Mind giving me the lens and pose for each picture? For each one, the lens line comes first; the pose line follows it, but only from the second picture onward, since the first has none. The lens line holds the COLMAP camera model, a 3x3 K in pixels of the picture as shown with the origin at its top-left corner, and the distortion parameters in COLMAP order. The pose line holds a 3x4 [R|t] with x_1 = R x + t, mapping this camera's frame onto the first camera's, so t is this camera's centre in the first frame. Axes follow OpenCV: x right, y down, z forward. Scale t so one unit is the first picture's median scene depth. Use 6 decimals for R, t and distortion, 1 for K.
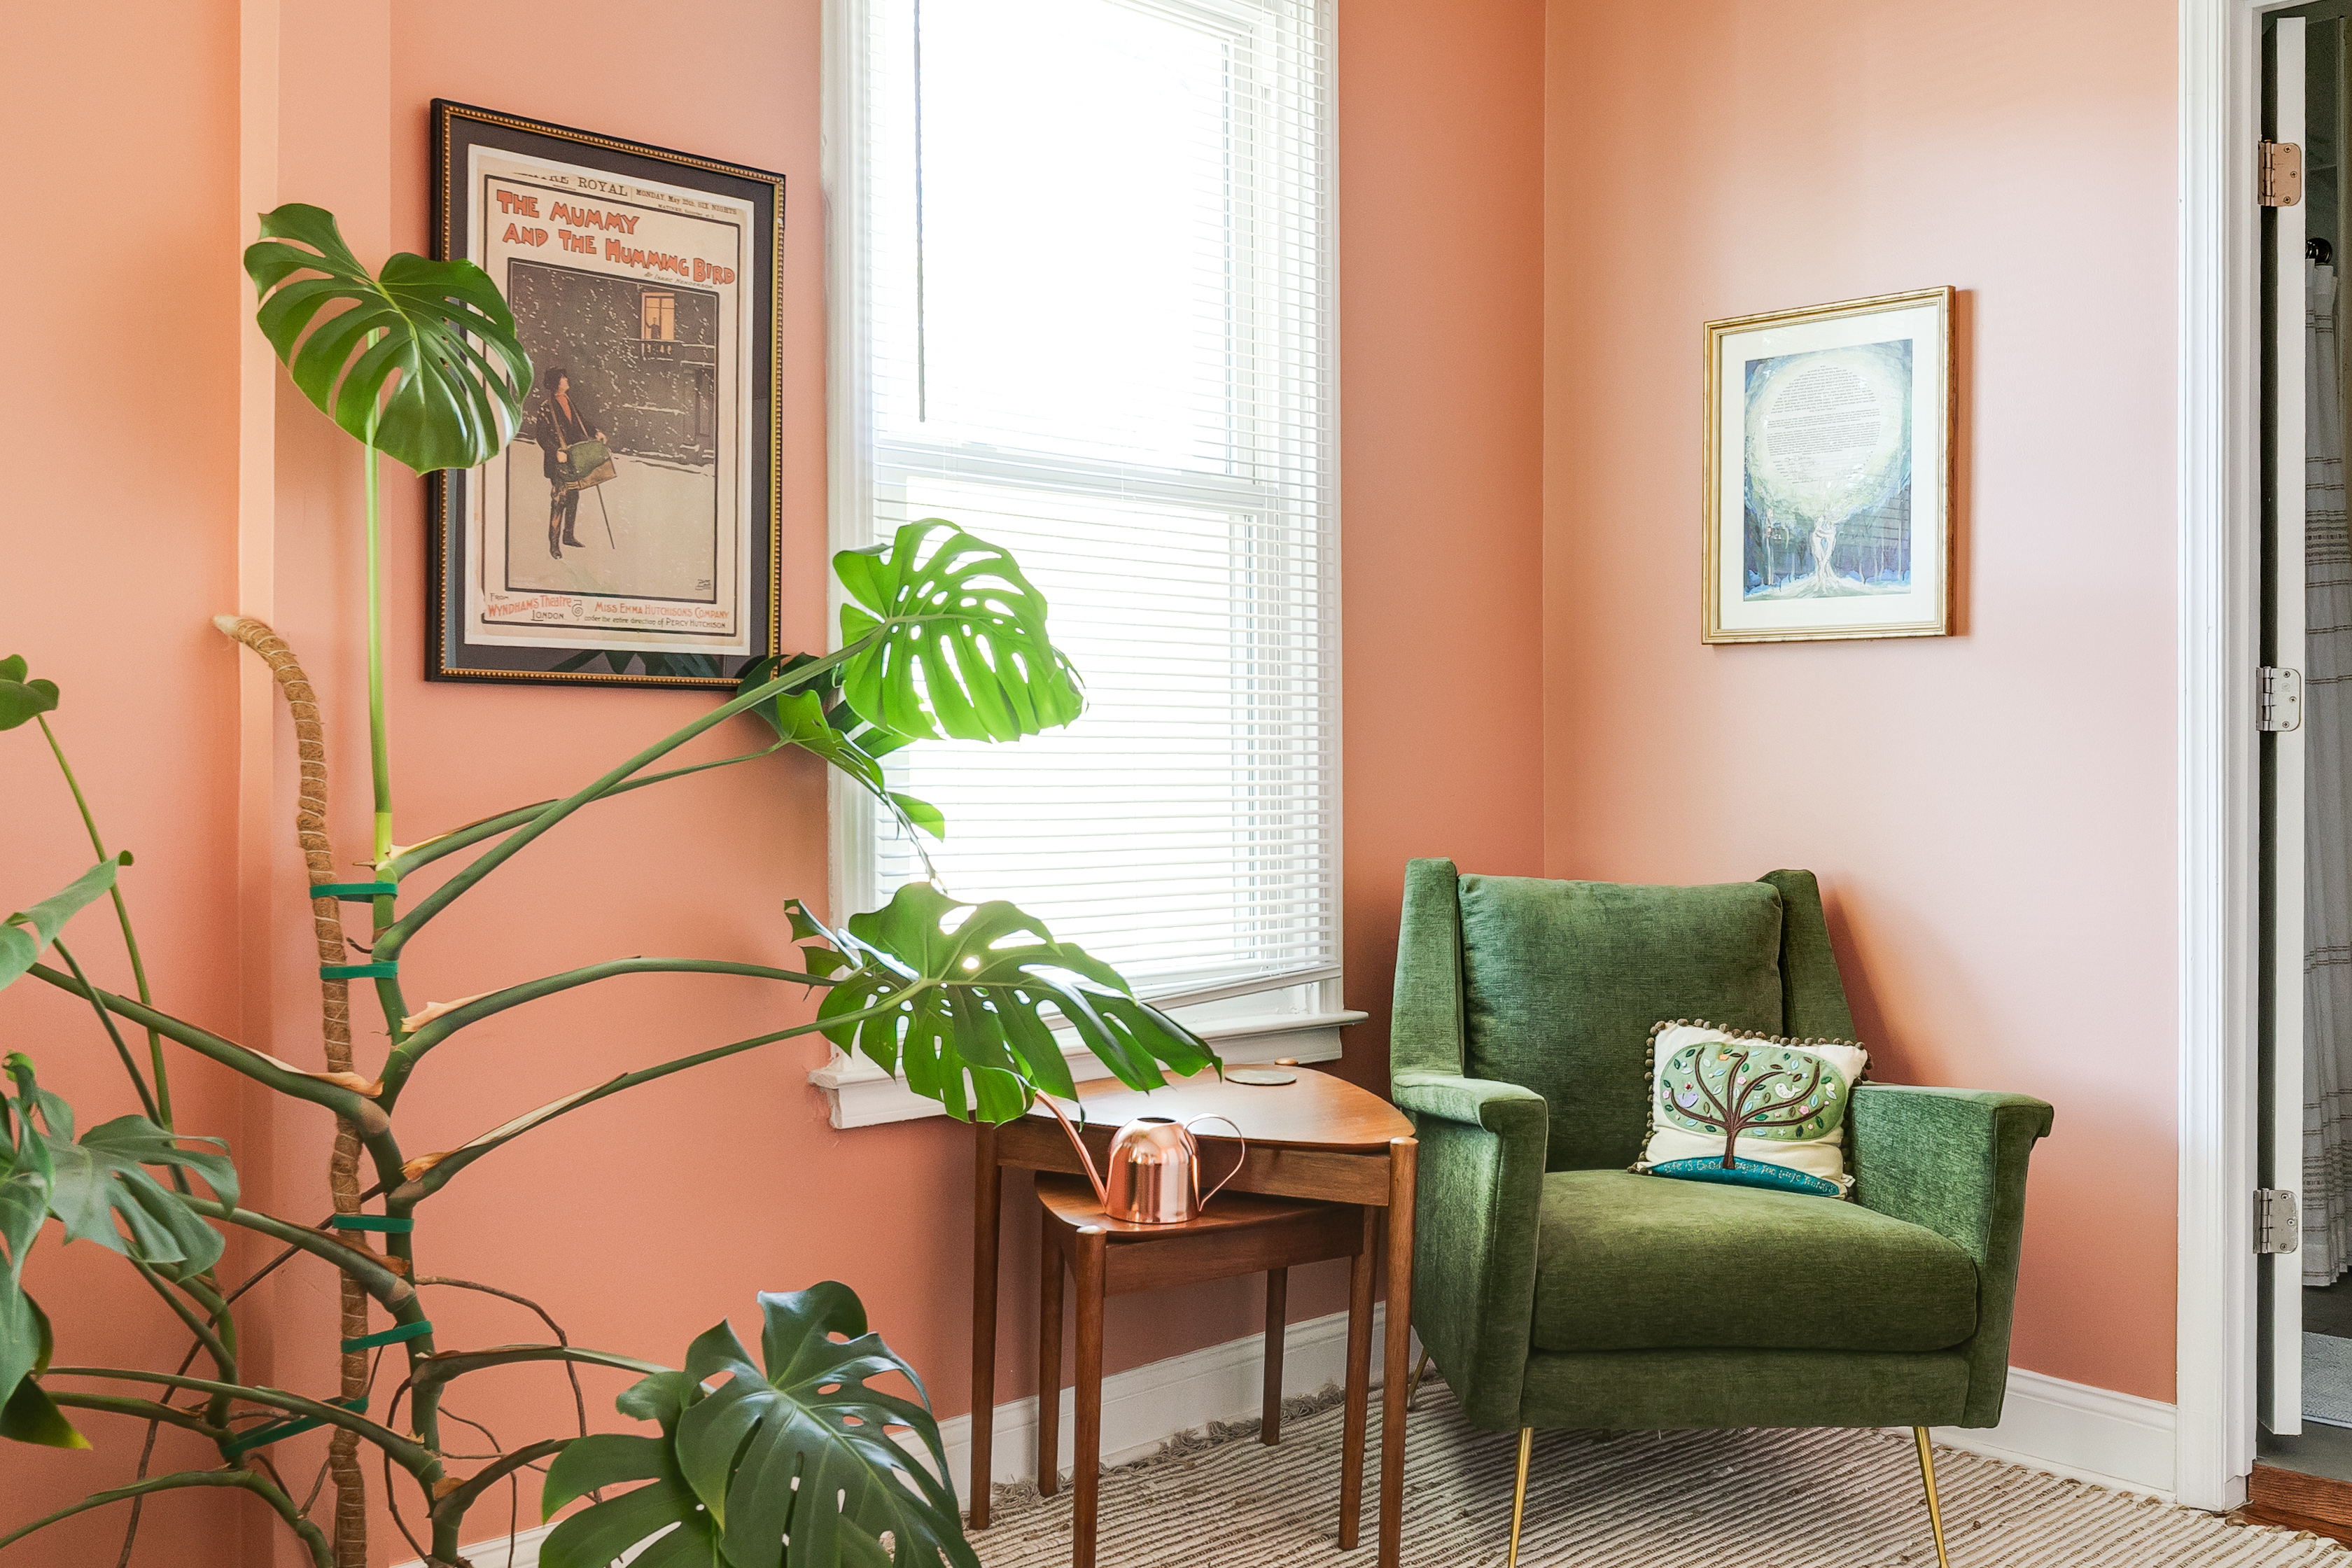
lens RADIAL K [[2352.7, 0, 1228.0], [0, 2352.7, 762.9], [0, 0, 1]] dist [0.003933, 0.000000]
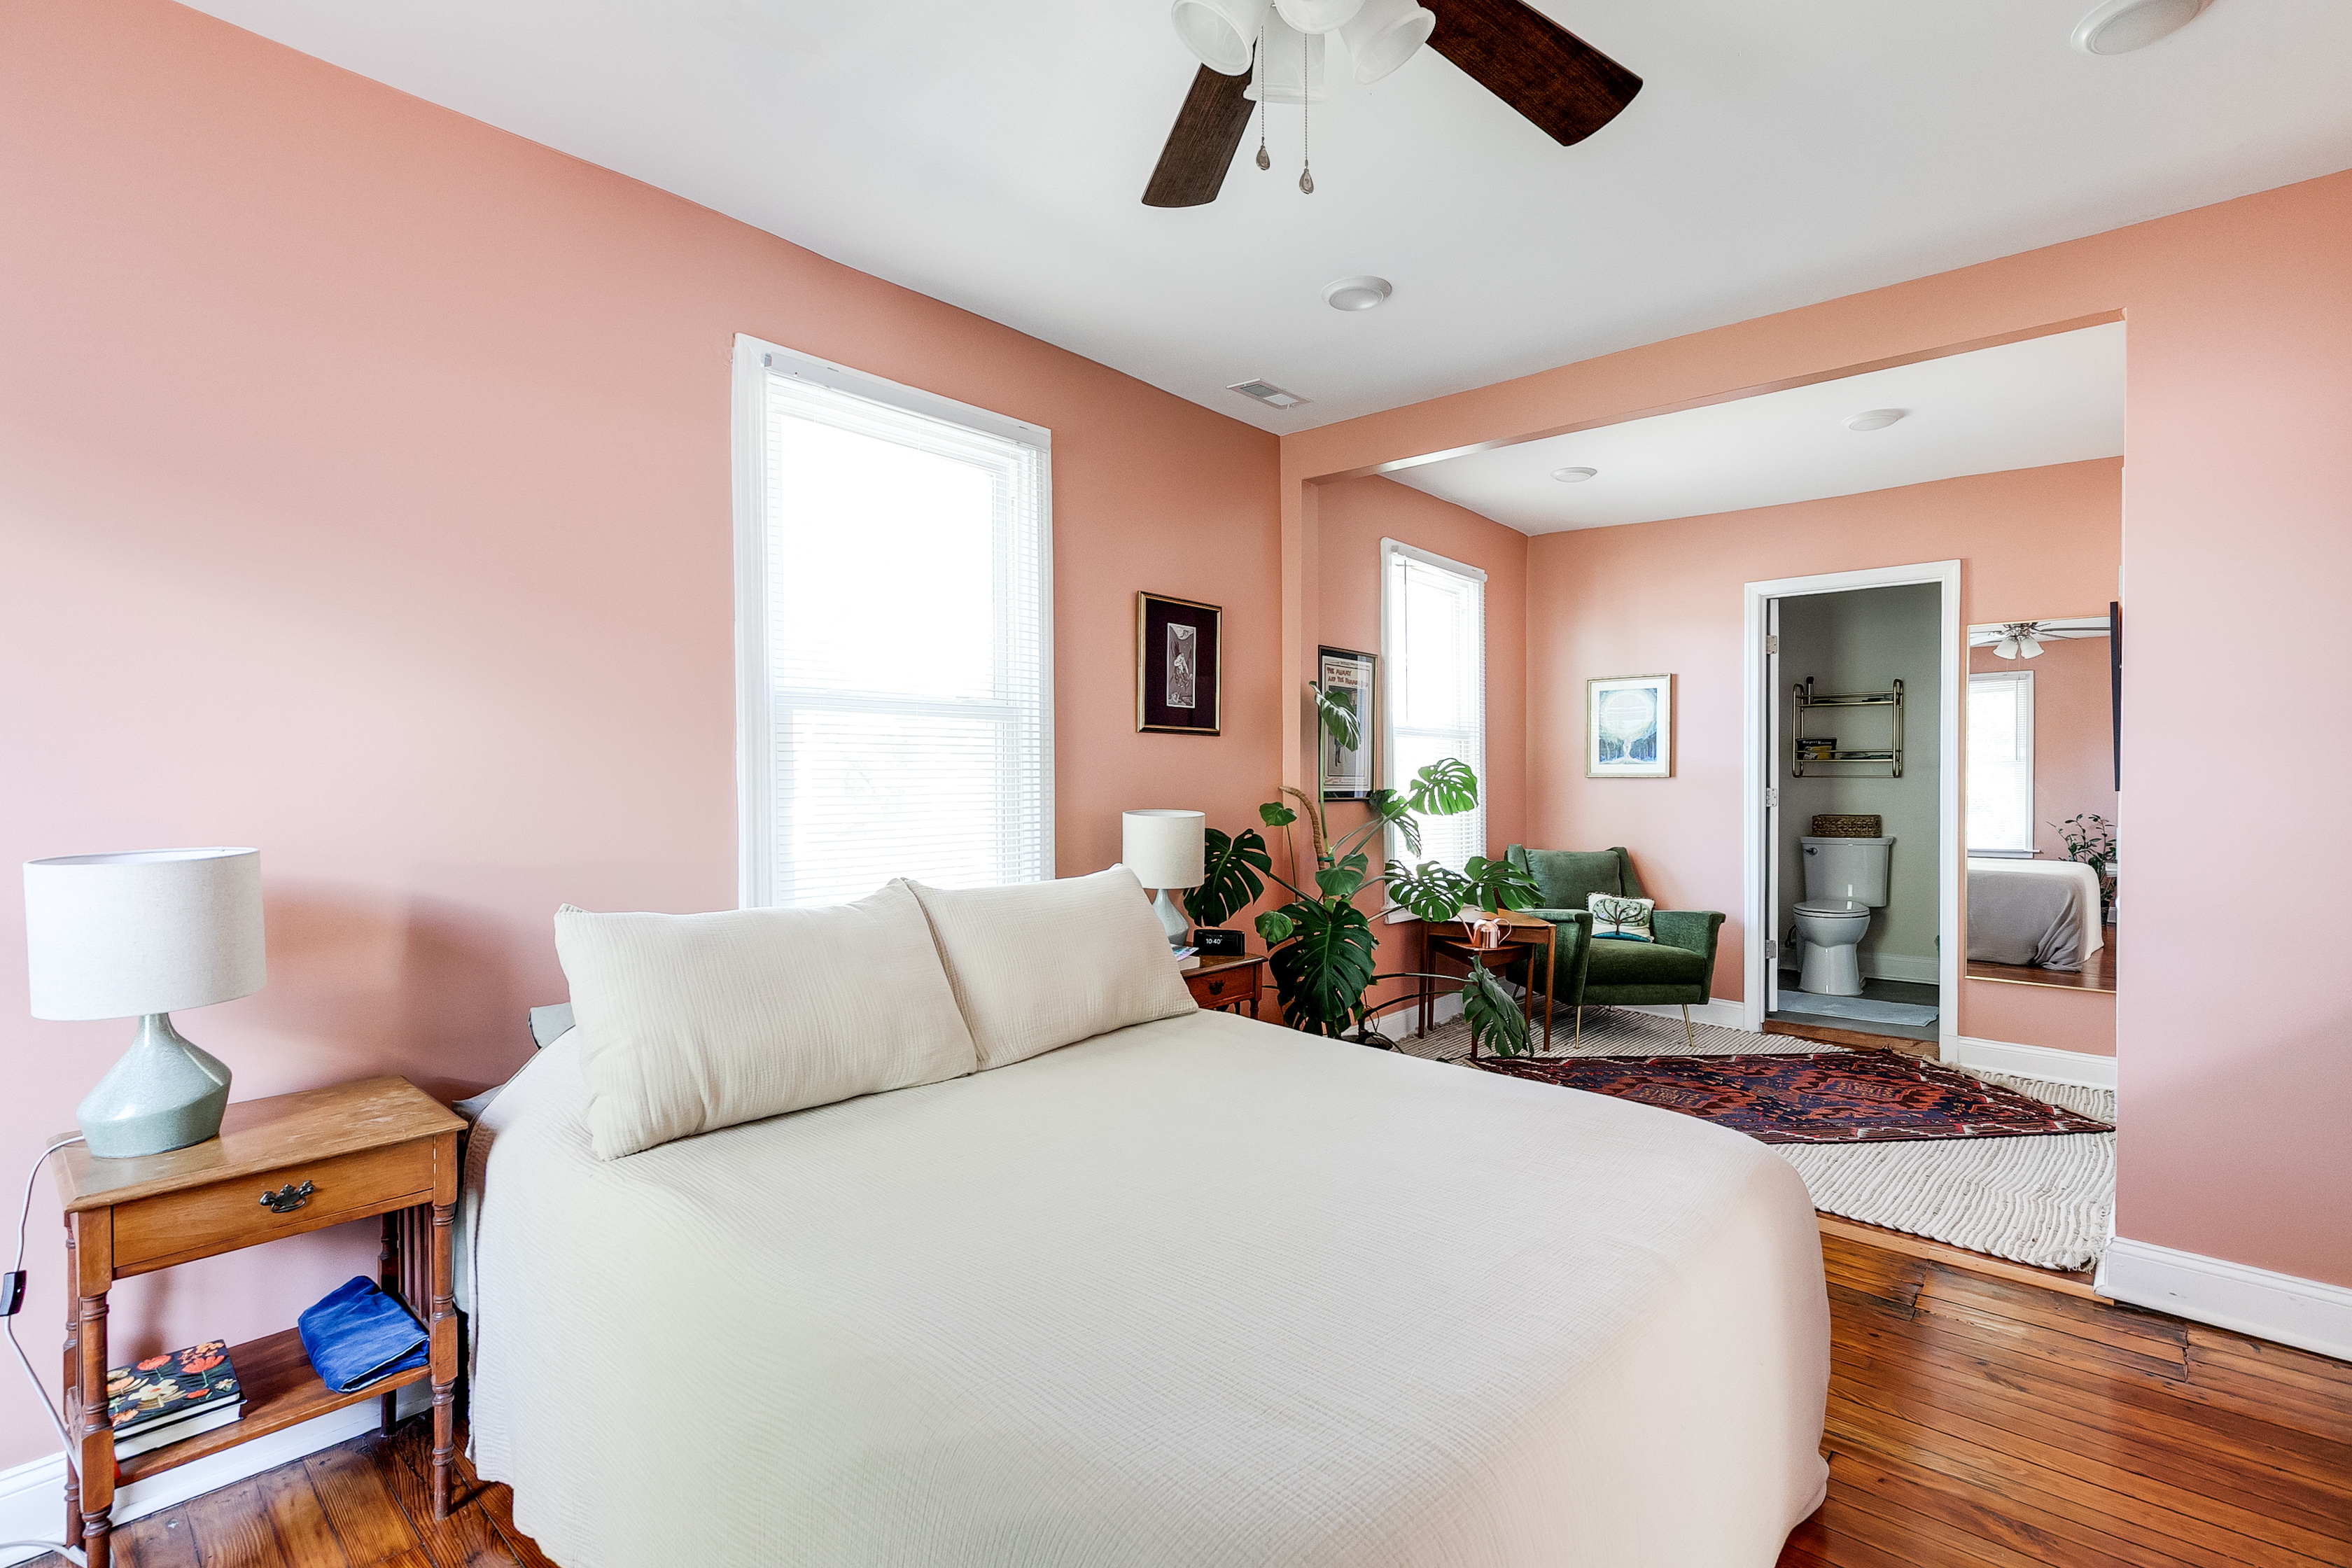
lens RADIAL K [[1076.5, 0, 1196.0], [0, 1076.5, 790.9], [0, 0, 1]] dist [0.011676, -0.002770]
pose [[0.998432, -0.003281, 0.055882, -0.550155], [0.002988, 0.999981, 0.005327, -0.054321], [-0.055899, -0.005152, 0.998423, -0.602360]]
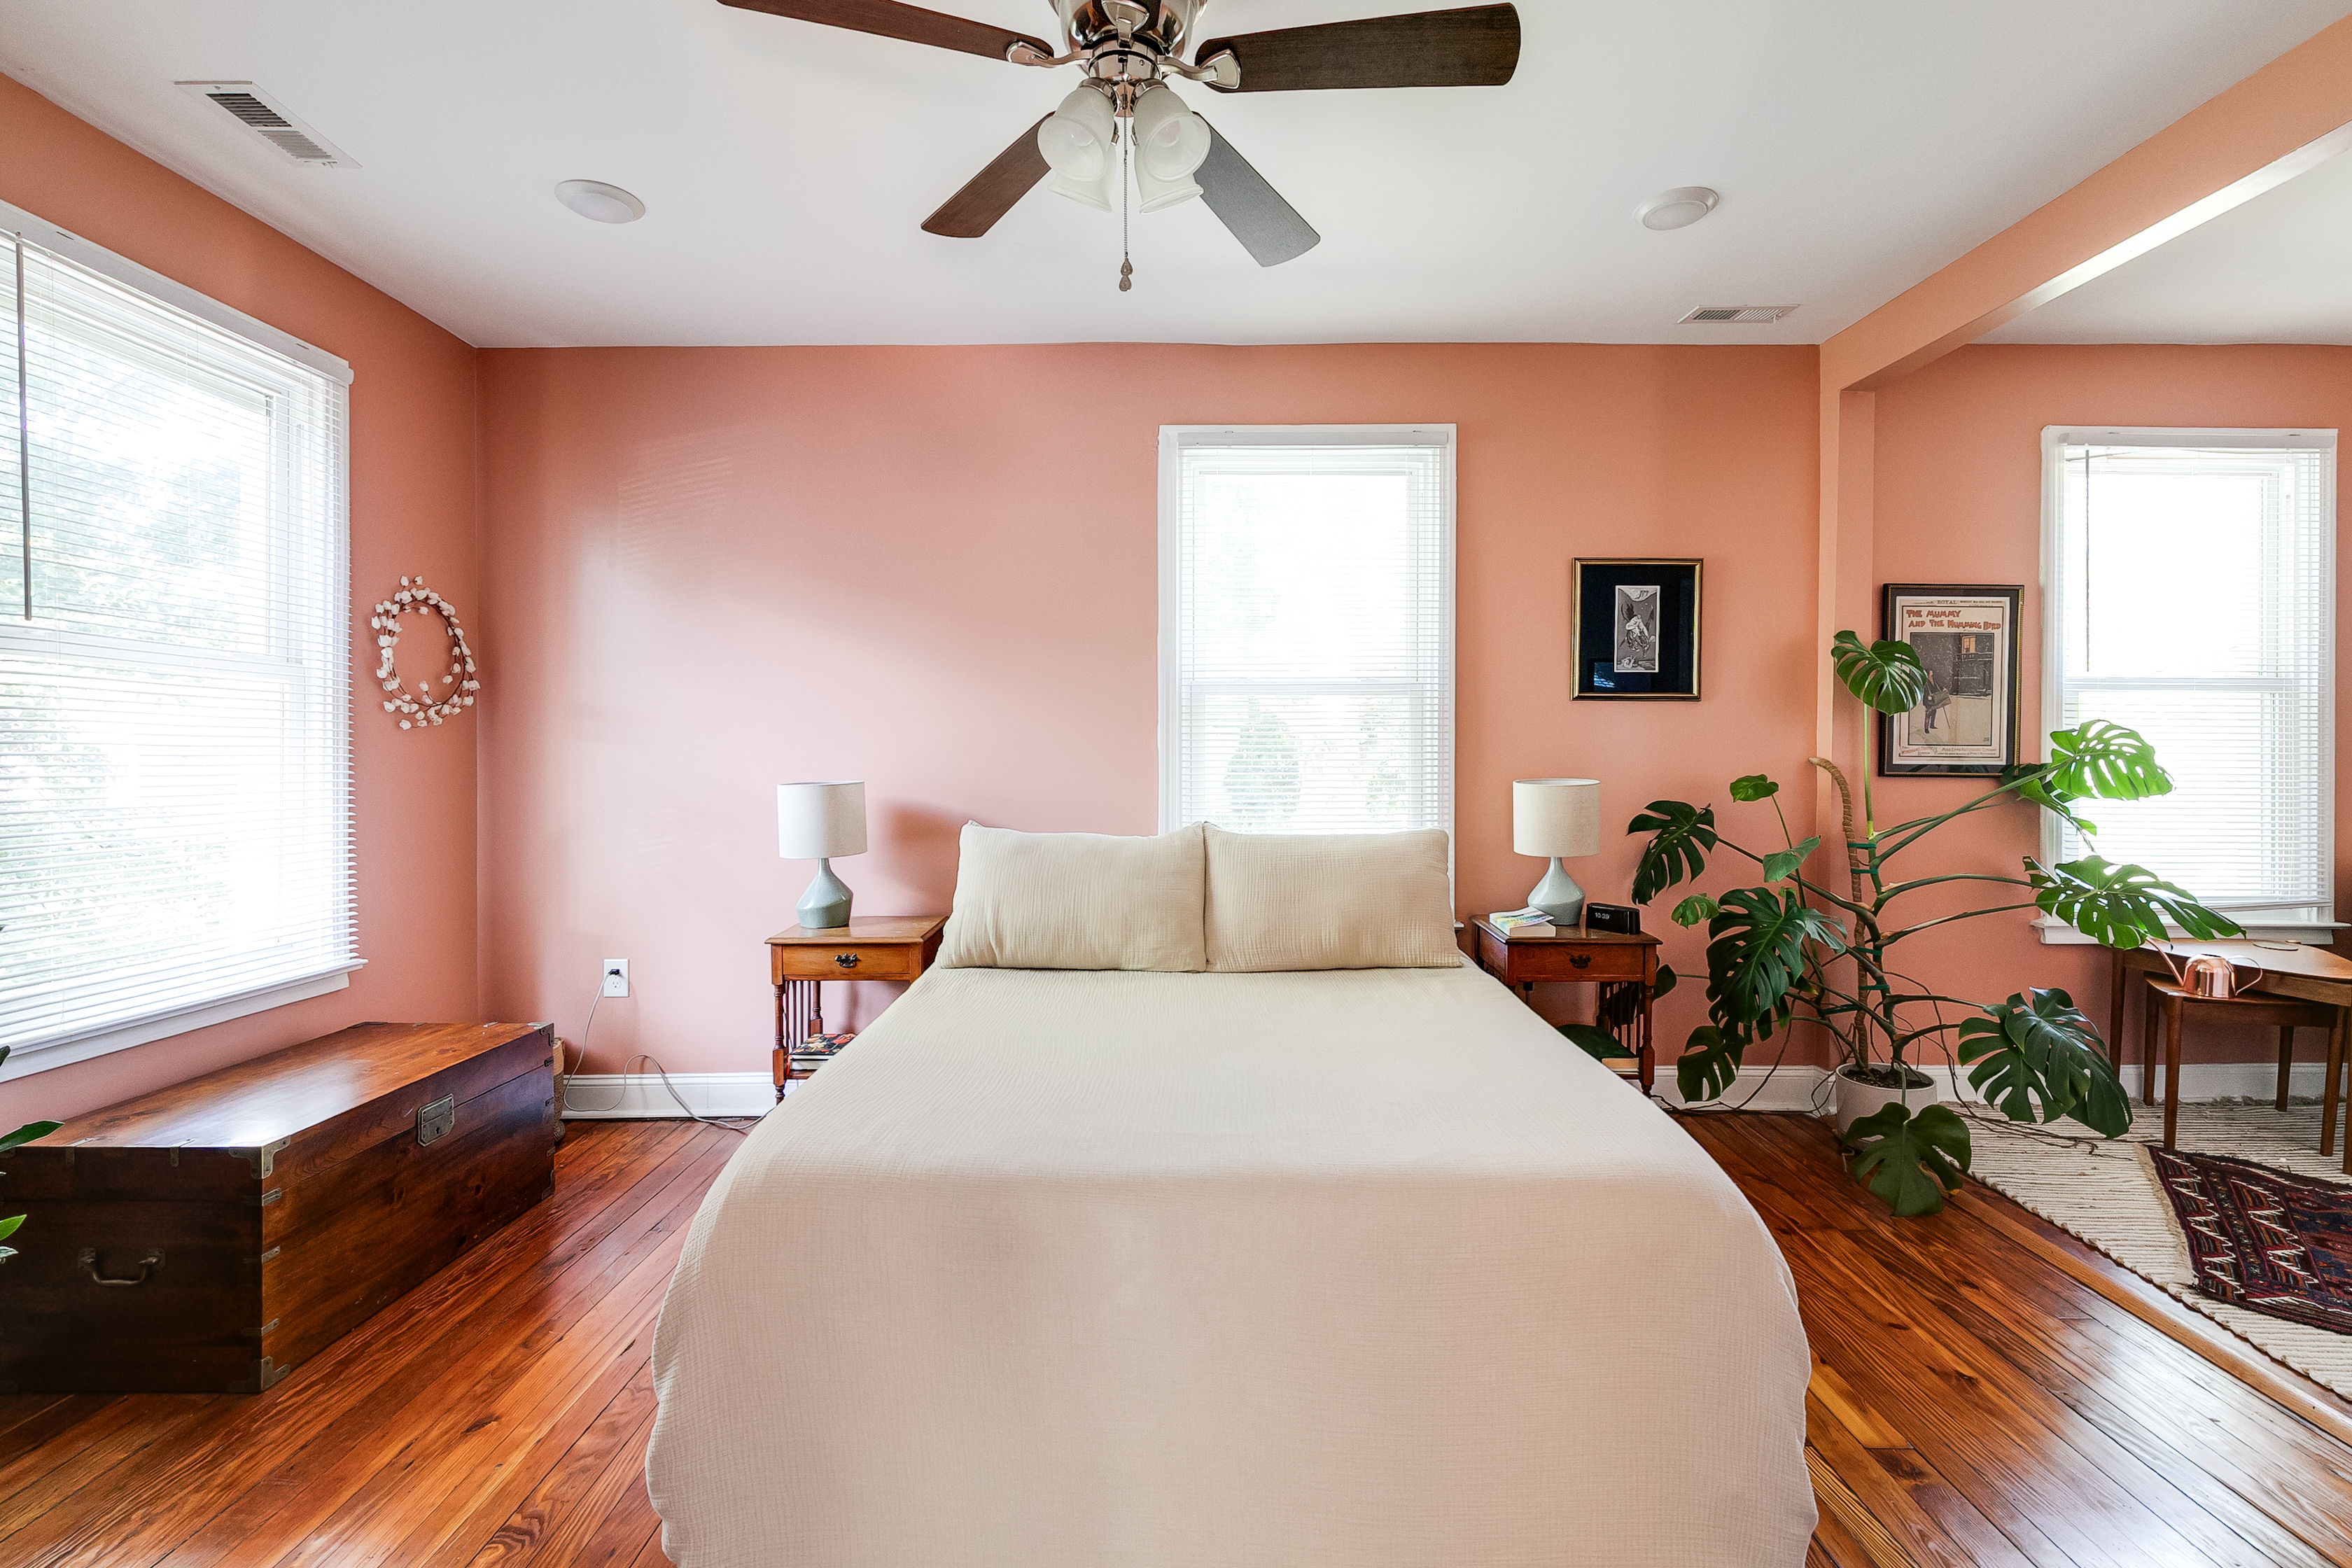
lens RADIAL K [[1076.5, 0, 1197.6], [0, 1076.5, 764.4], [0, 0, 1]] dist [0.011676, -0.002770]
pose [[0.706032, 0.008186, -0.708133, 0.022551], [-0.005506, 0.999966, 0.006070, -0.047802], [0.708159, -0.000386, 0.706053, -0.534895]]
